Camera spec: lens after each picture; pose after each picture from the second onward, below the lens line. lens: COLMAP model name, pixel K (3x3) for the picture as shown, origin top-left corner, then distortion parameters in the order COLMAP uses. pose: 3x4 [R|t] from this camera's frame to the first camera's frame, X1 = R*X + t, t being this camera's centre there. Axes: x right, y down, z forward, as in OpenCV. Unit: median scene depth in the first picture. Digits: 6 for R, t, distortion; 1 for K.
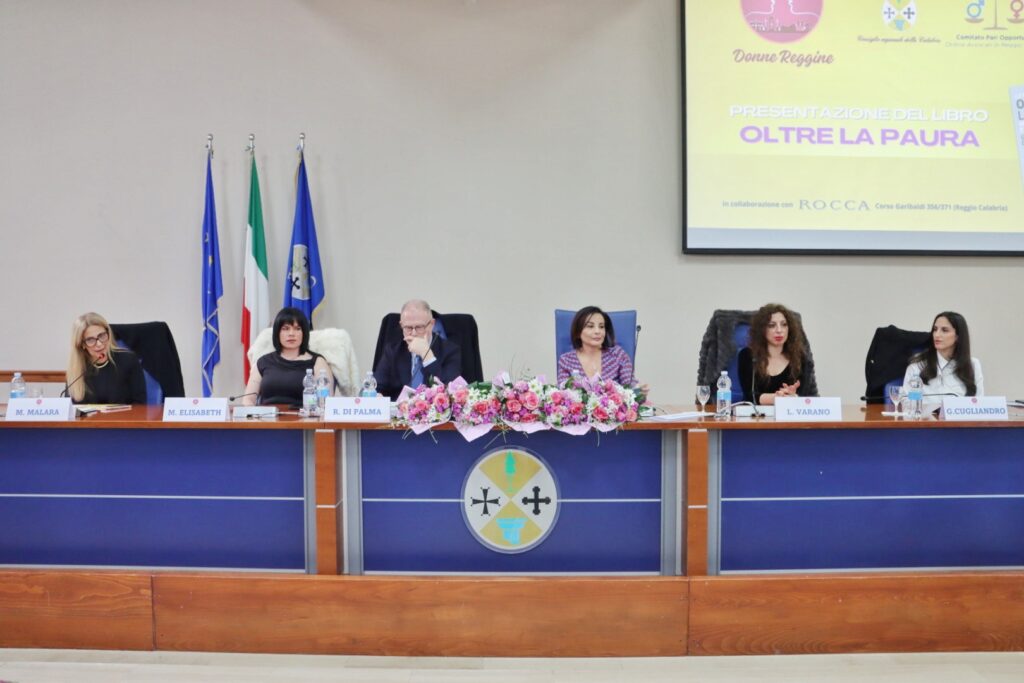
lens RADIAL K [[866.4, 0, 512.0], [0, 866.4, 341.5], [0, 0, 1]] dist [-0.148971, 0.126449]
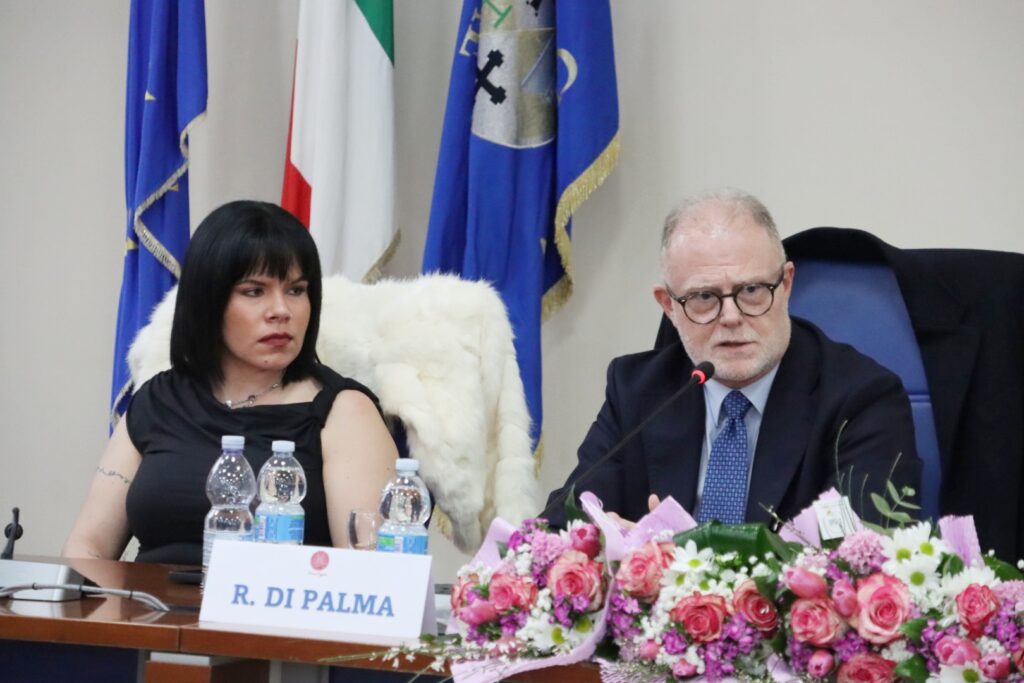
lens RADIAL K [[5073.5, 0, 512.0], [0, 5073.5, 341.5], [0, 0, 1]] dist [1.531739, 4.486035]
pose [[0.916107, 0.059395, -0.396511, 0.392244], [-0.057281, 0.998210, 0.017182, -0.024519], [0.396822, 0.006972, 0.917869, -0.355604]]
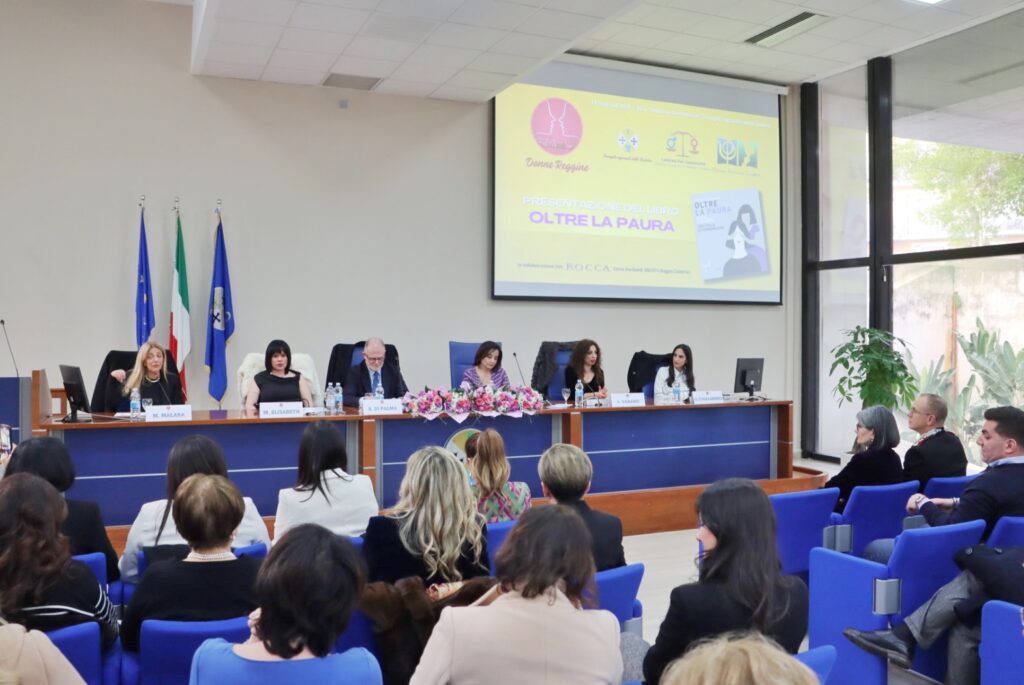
lens RADIAL K [[898.9, 0, 496.2], [0, 898.9, 325.7], [0, 0, 1]] dist [-0.131031, 0.001563]
pose [[0.919125, 0.007676, 0.393892, -0.486527], [0.005239, 0.999484, -0.031701, -0.014099], [-0.393932, 0.031201, 0.918610, -0.470084]]
